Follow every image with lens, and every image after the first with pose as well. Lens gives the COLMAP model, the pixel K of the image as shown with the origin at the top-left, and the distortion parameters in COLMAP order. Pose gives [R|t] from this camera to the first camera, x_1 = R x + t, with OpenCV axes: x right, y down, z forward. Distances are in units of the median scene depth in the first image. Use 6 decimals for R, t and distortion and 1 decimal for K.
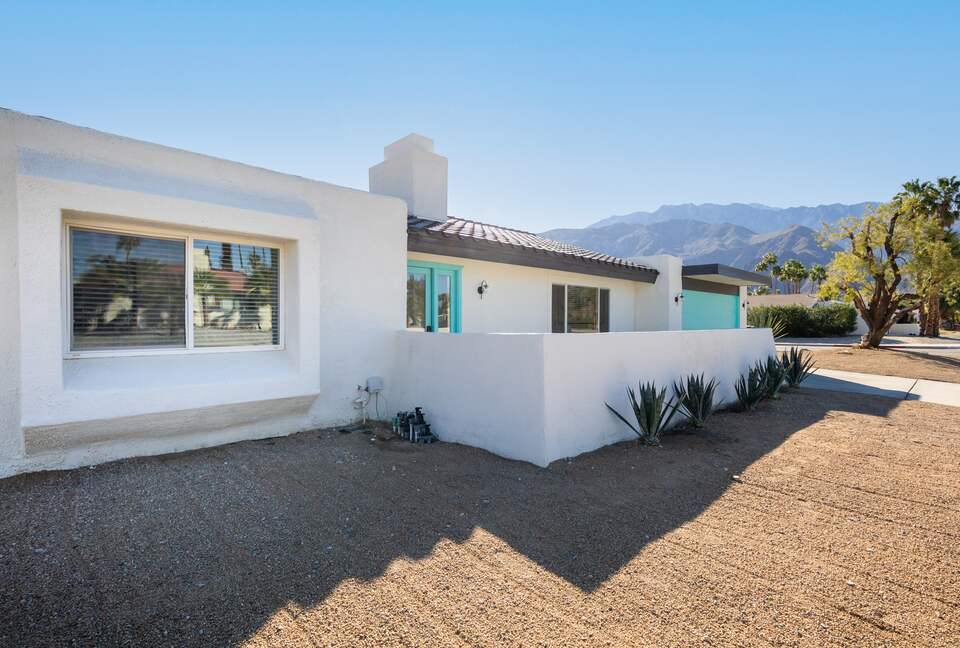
lens RADIAL K [[436.7, 0, 484.4], [0, 436.7, 336.9], [0, 0, 1]] dist [0.001064, -0.000188]
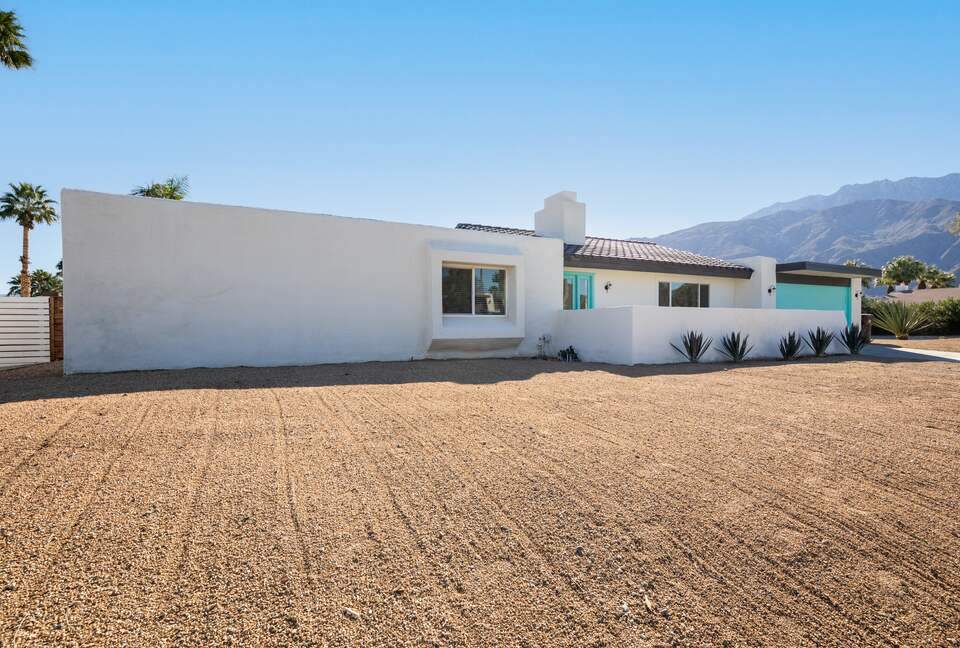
lens RADIAL K [[436.7, 0, 484.4], [0, 436.7, 336.9], [0, 0, 1]] dist [0.001064, -0.000188]
pose [[0.953385, 0.001242, -0.301753, 0.041600], [-0.004033, 0.999955, -0.008626, 0.078748], [0.301729, 0.009441, 0.953347, -0.582128]]
